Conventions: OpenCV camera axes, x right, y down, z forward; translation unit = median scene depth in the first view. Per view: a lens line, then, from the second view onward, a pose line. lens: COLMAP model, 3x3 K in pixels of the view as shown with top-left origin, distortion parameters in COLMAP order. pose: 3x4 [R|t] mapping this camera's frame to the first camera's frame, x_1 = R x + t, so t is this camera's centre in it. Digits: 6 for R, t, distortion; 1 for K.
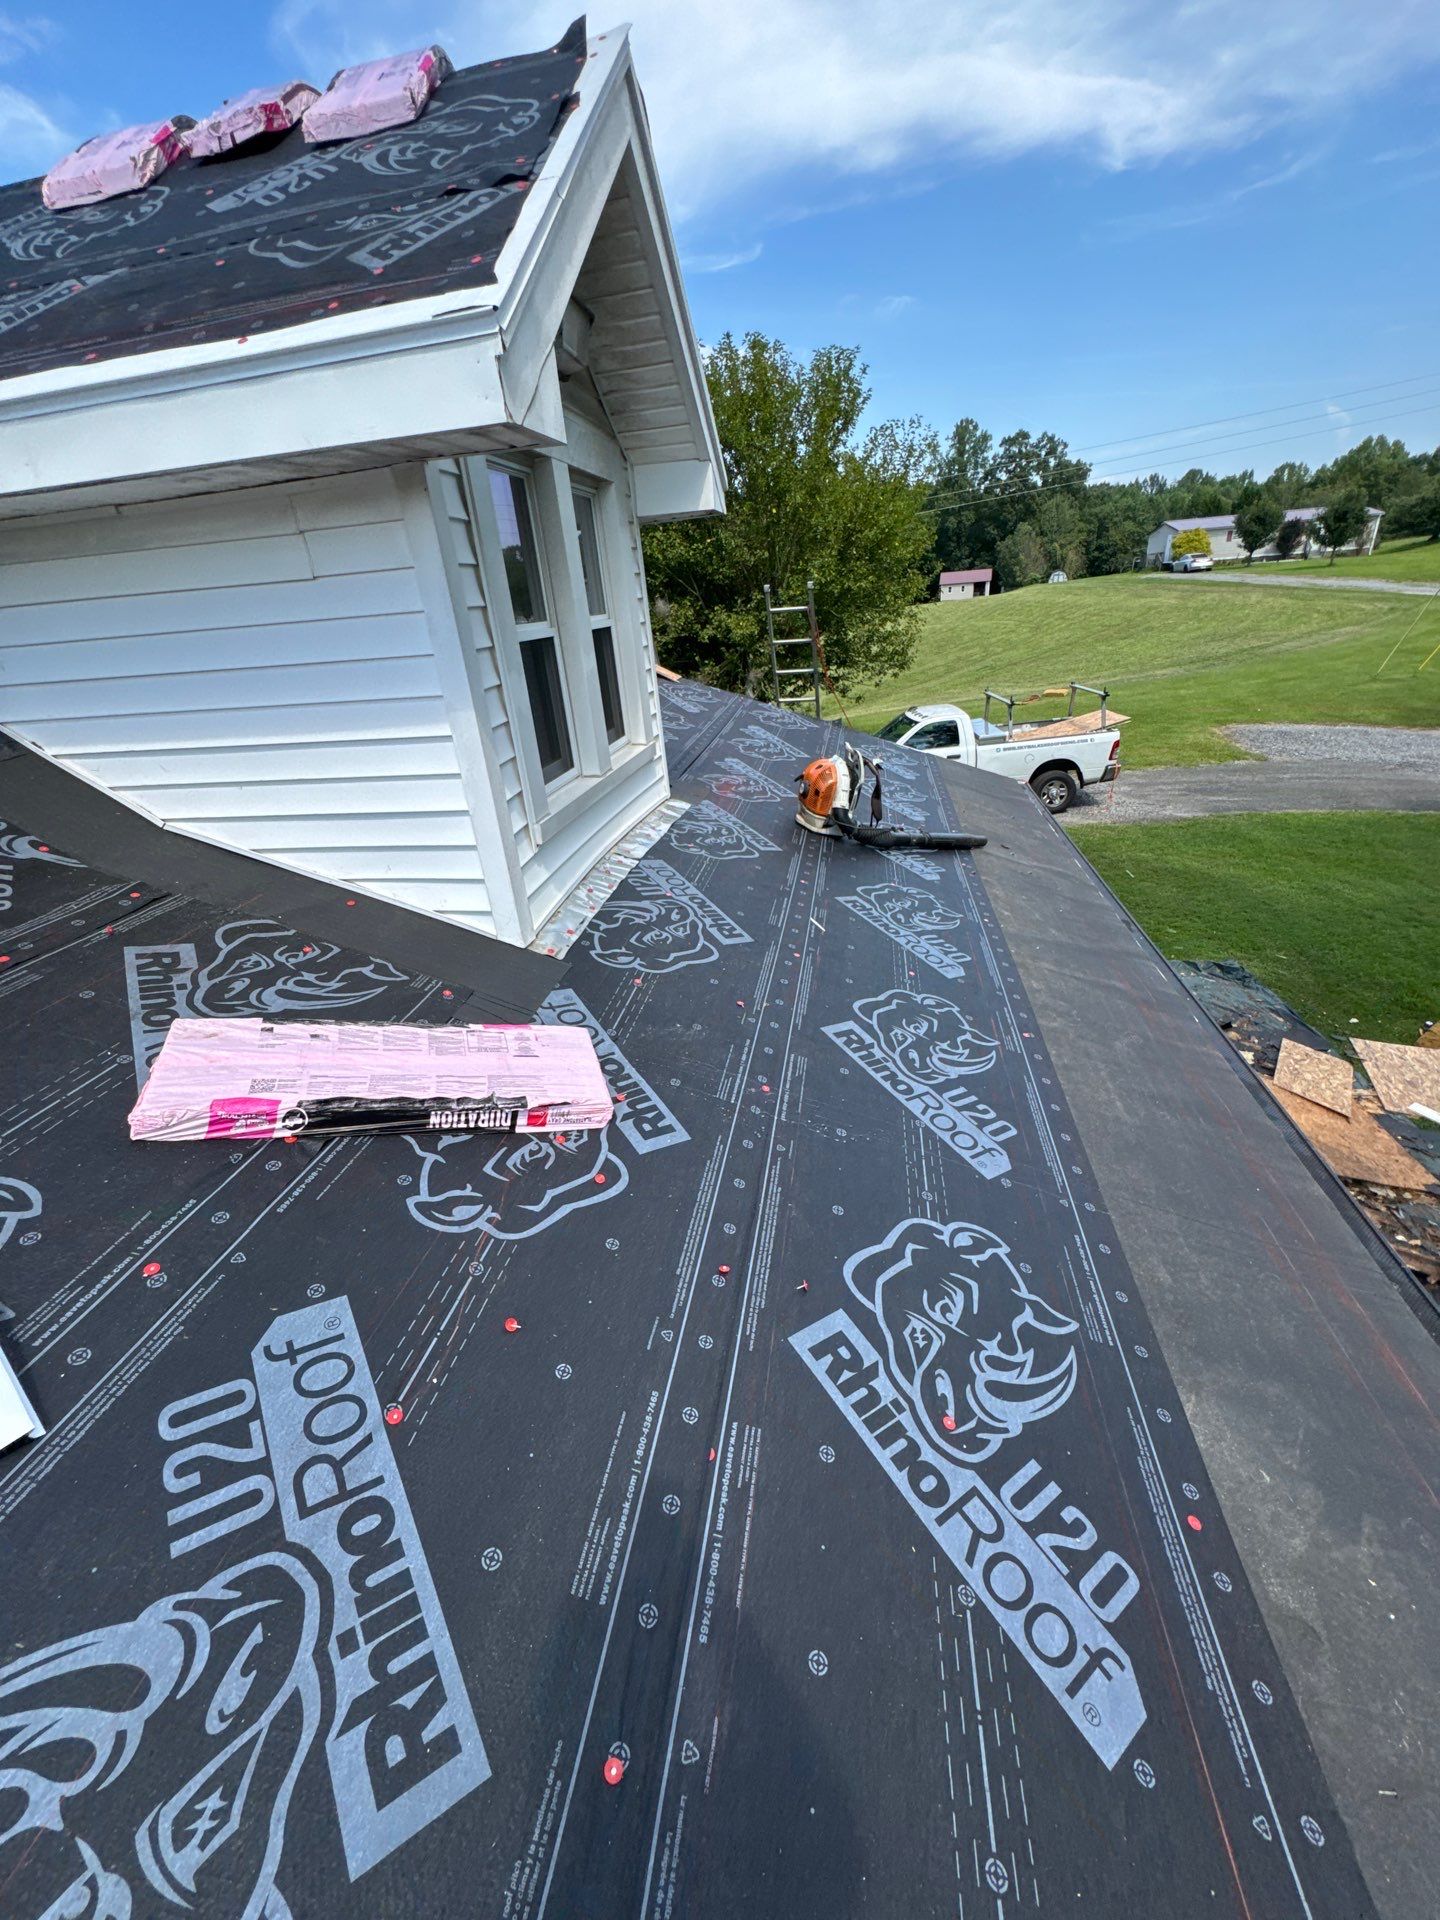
lens RADIAL K [[762.7, 0, 714.3], [0, 762.7, 950.1], [0, 0, 1]] dist [-0.006518, 0.001163]
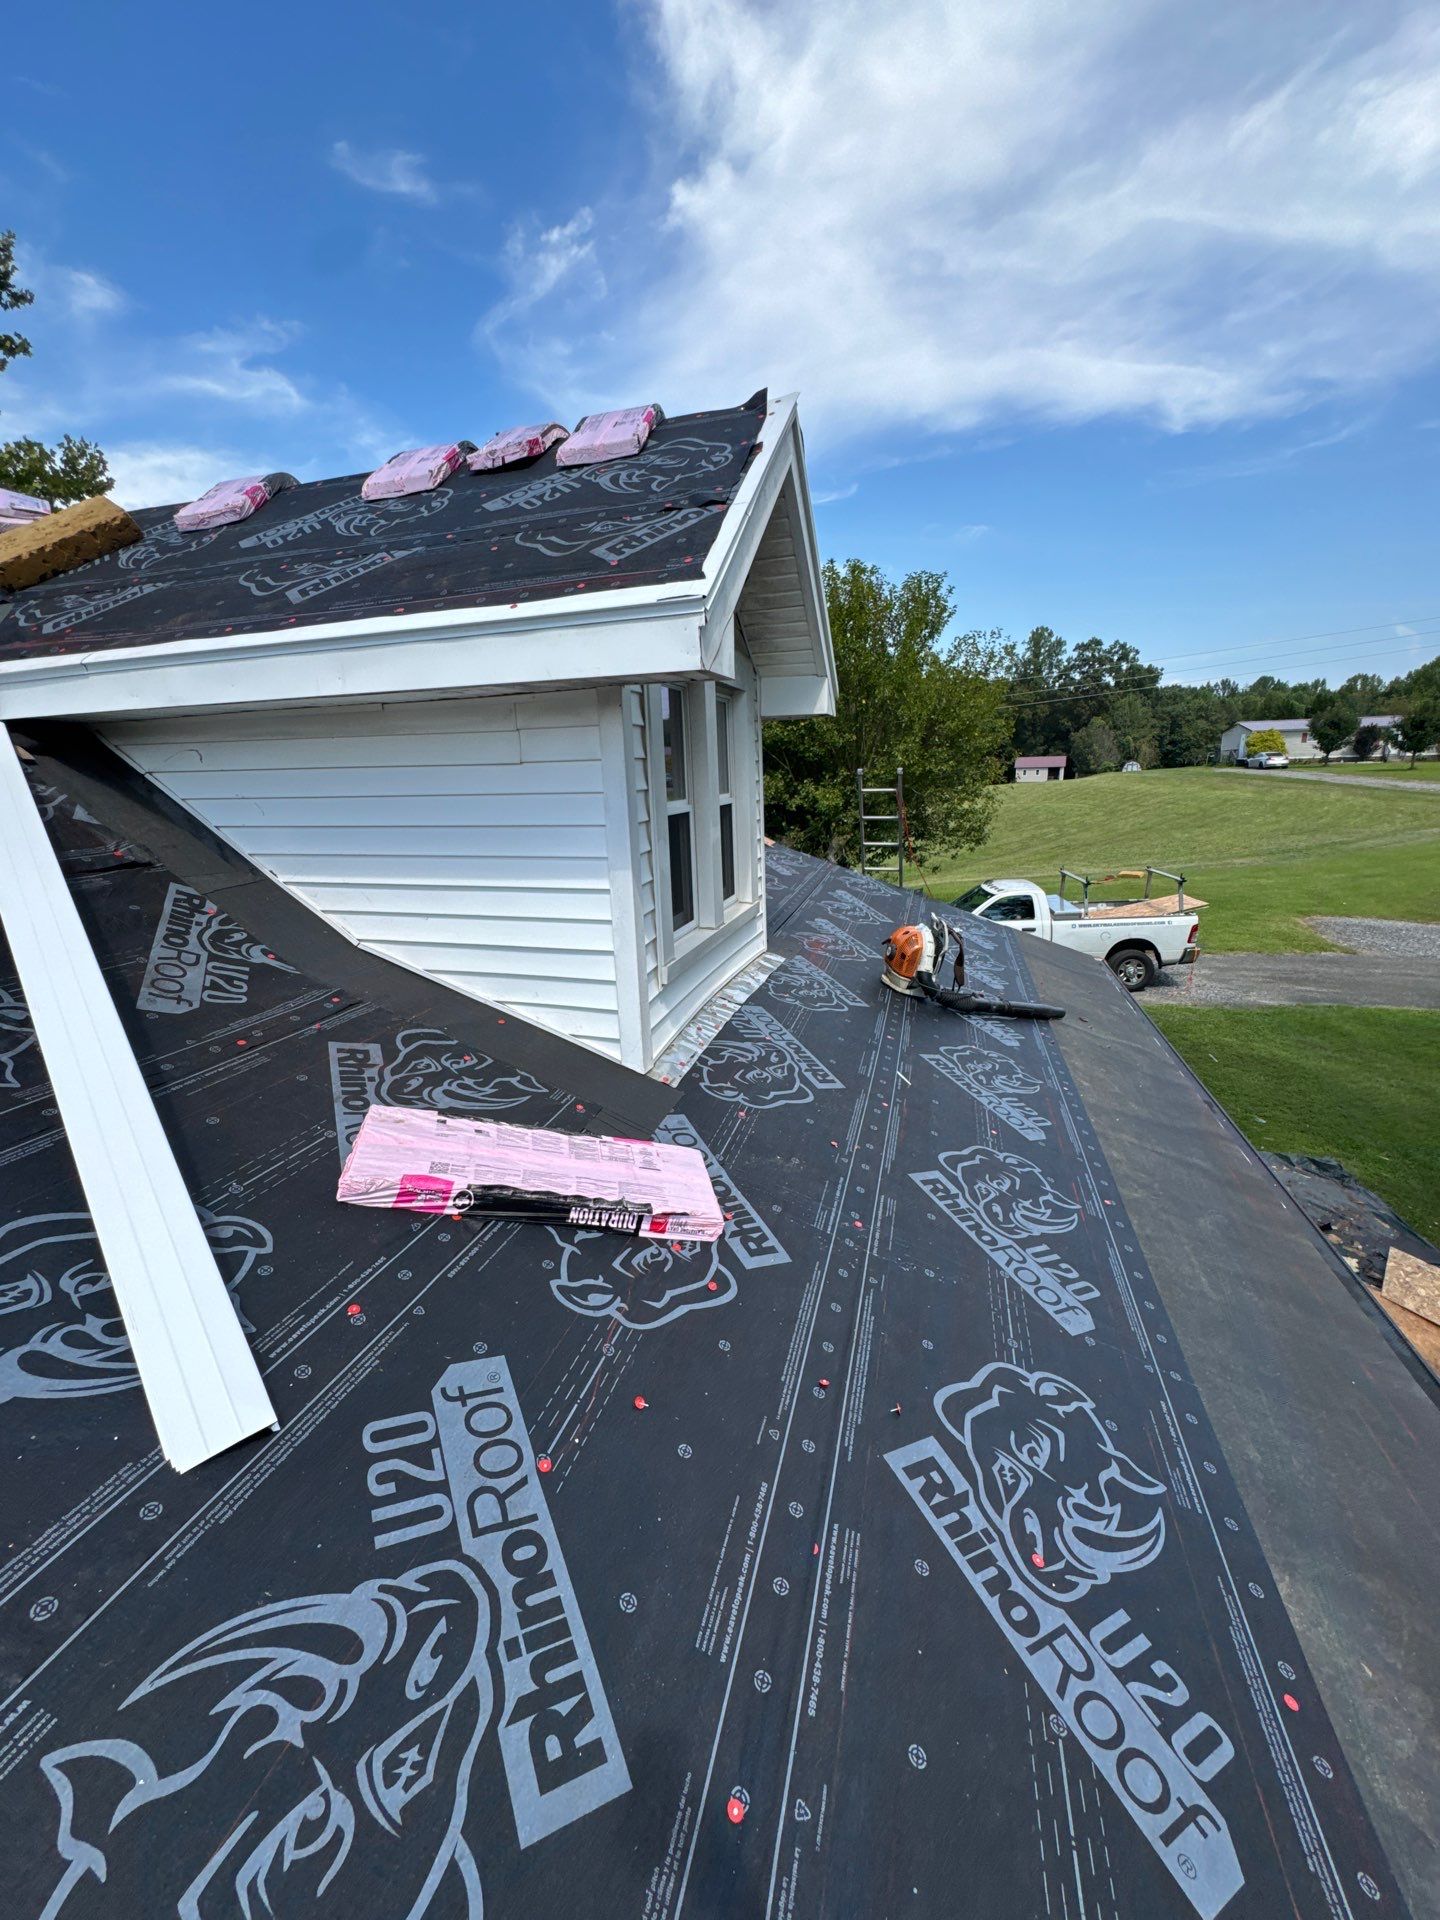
lens RADIAL K [[762.7, 0, 721.0], [0, 762.7, 949.1], [0, 0, 1]] dist [-0.006518, 0.001163]
pose [[0.994040, 0.070153, -0.083444, -0.074851], [-0.085212, 0.977421, -0.193358, 0.033589], [0.067995, 0.199316, 0.977573, -0.167747]]
